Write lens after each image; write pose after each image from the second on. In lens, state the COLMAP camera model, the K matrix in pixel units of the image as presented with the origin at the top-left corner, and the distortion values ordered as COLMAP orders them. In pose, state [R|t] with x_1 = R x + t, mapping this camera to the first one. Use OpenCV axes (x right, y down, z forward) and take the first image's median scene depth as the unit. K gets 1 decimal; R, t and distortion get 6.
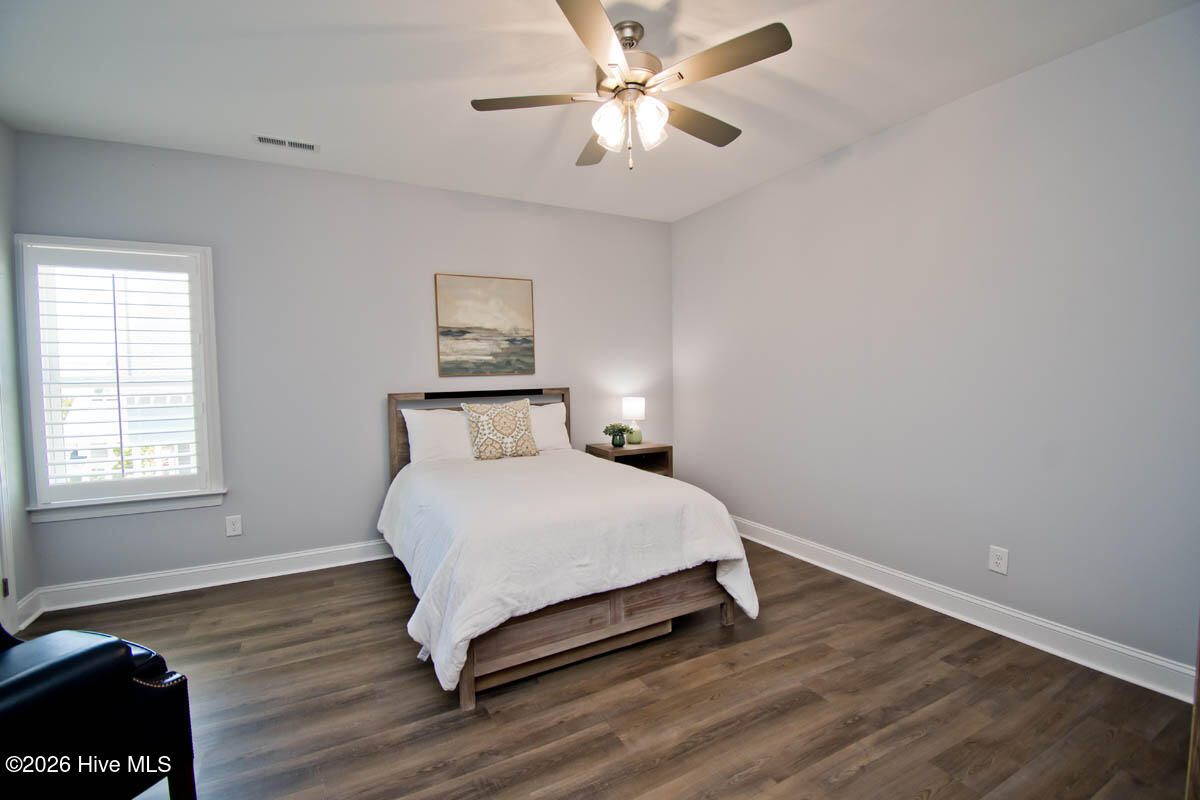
lens RADIAL K [[583.2, 0, 589.7], [0, 583.2, 402.4], [0, 0, 1]] dist [0.024702, -0.042896]
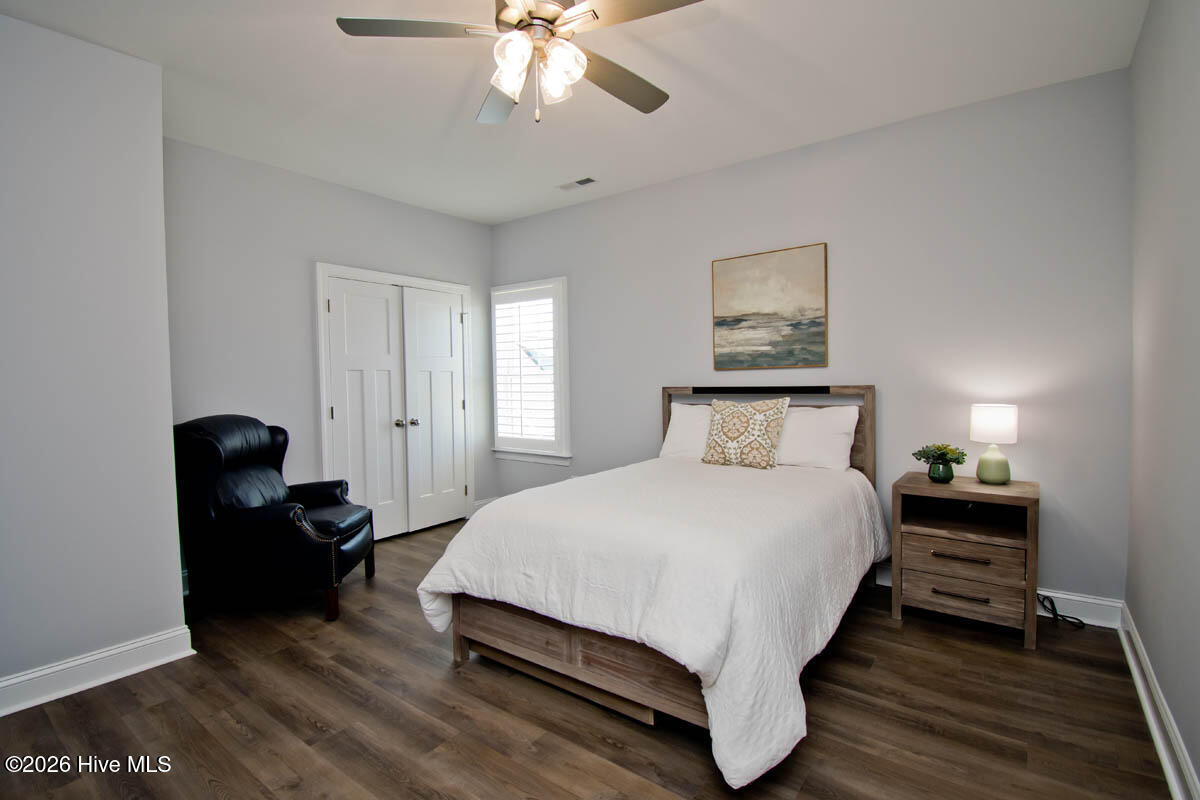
lens RADIAL K [[583.2, 0, 589.7], [0, 583.2, 402.4], [0, 0, 1]] dist [0.024702, -0.042896]
pose [[0.364078, 0.047423, -0.930161, 0.543233], [-0.037247, 0.998645, 0.036336, -0.019357], [0.930624, 0.021416, 0.365351, 0.468896]]
